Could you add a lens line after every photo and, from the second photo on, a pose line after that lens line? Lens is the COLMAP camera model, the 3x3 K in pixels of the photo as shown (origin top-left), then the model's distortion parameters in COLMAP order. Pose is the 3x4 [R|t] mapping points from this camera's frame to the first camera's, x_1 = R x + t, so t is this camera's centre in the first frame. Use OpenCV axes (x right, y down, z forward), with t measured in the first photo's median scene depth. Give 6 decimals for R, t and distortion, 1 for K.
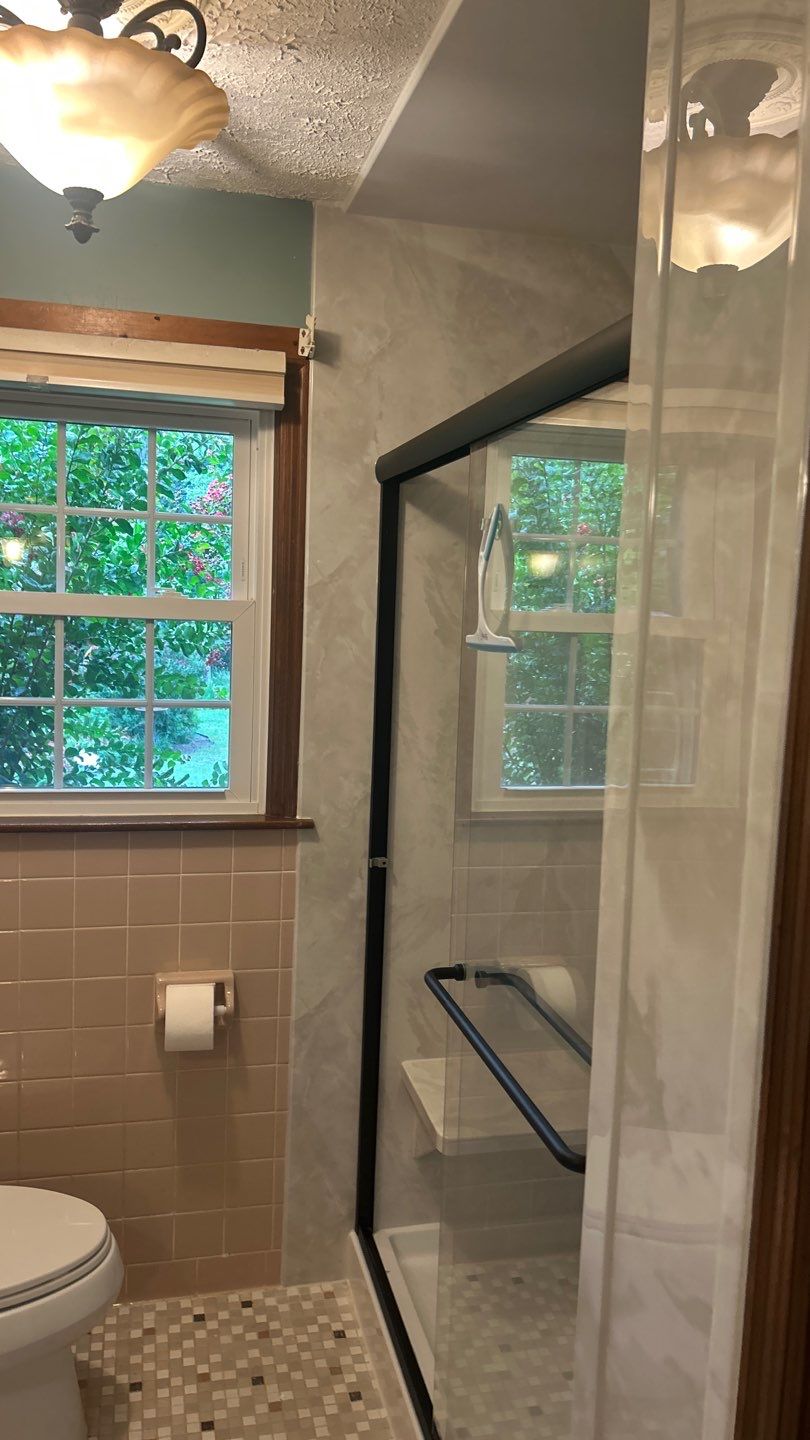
lens RADIAL K [[1085.7, 0, 400.3], [0, 1085.7, 713.3], [0, 0, 1]] dist [0.072608, -0.104049]
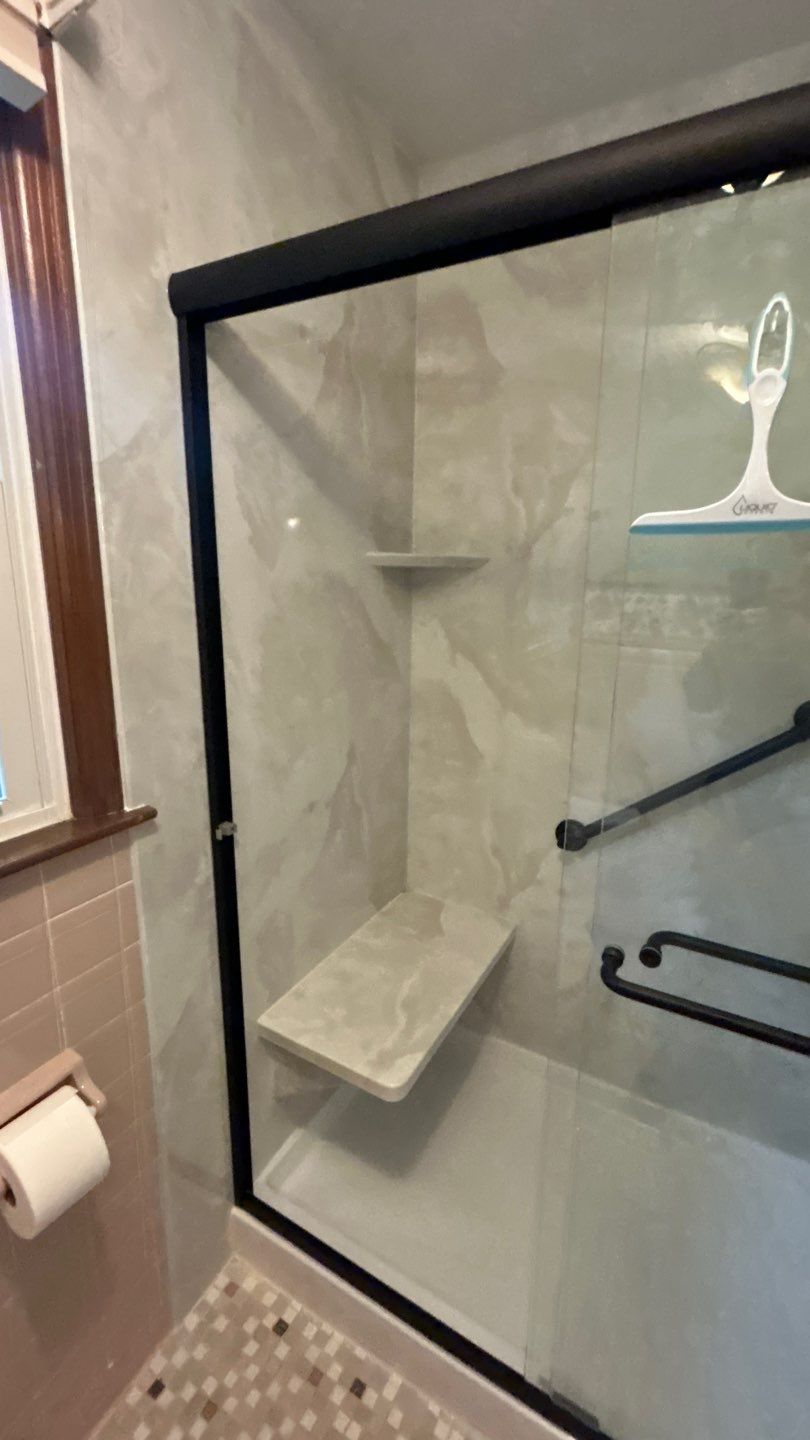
lens RADIAL K [[612.1, 0, 406.0], [0, 612.1, 719.9], [0, 0, 1]] dist [-0.003103, 0.000619]
pose [[0.673362, -0.193935, 0.713423, -0.247061], [0.077043, 0.978135, 0.193176, -0.023436], [-0.735288, -0.075113, 0.673580, 0.607691]]
